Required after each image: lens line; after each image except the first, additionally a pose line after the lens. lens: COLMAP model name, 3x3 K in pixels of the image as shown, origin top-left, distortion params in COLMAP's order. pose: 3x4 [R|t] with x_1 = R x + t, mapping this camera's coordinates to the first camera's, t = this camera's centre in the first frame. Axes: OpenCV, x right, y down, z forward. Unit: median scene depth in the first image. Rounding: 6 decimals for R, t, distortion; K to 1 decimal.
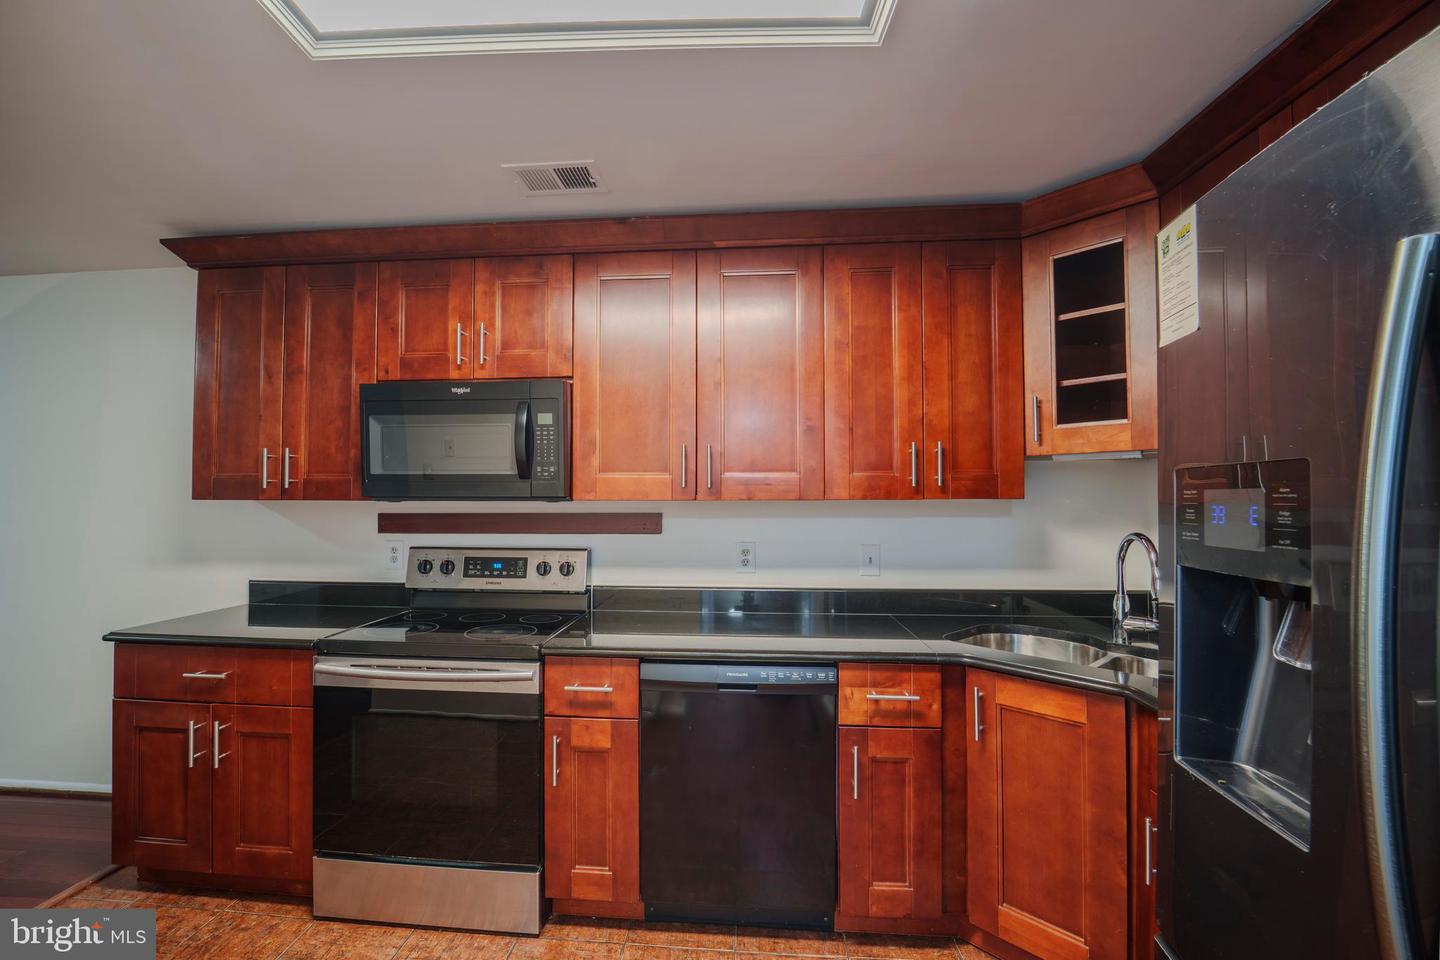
lens RADIAL K [[611.7, 0, 691.8], [0, 611.7, 484.5], [0, 0, 1]] dist [-0.022227, -0.000015]
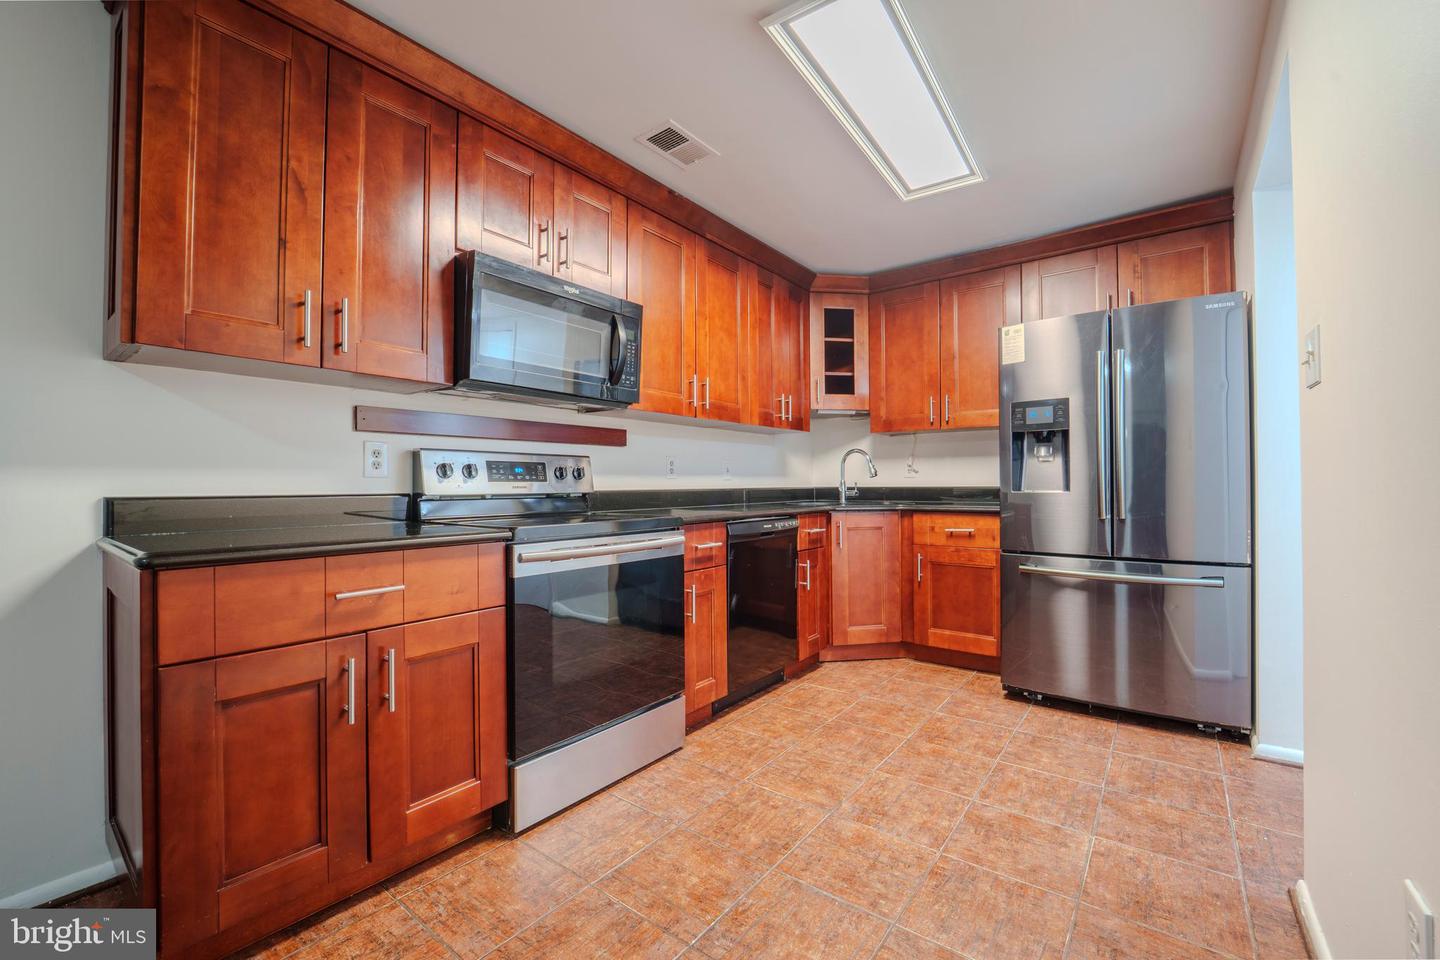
lens RADIAL K [[586.6, 0, 720.8], [0, 586.6, 478.6], [0, 0, 1]] dist [-0.019443, 0.000124]
pose [[0.541302, 0.005542, 0.840810, -1.080815], [-0.015507, 0.999874, 0.003392, 0.159525], [-0.840685, -0.014874, 0.541320, 0.245464]]
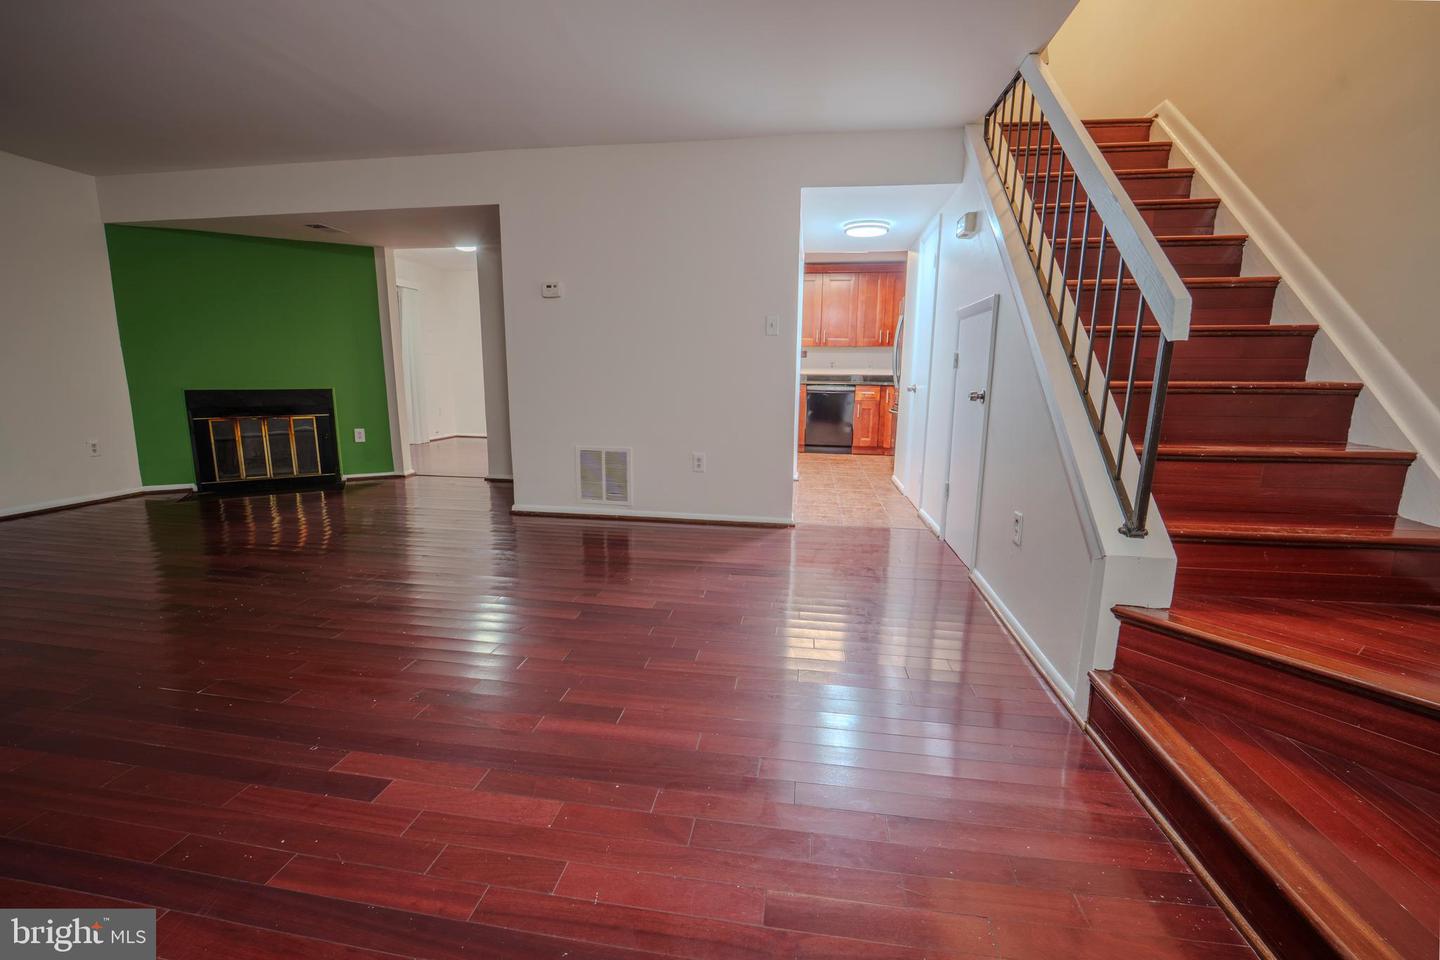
lens RADIAL K [[586.6, 0, 720.8], [0, 586.6, 478.6], [0, 0, 1]] dist [-0.019443, 0.000124]
pose [[0.998463, 0.008552, -0.054759, -0.389295], [0.002695, 0.979364, 0.202086, 0.088290], [0.055358, -0.201923, 0.977836, -2.641562]]
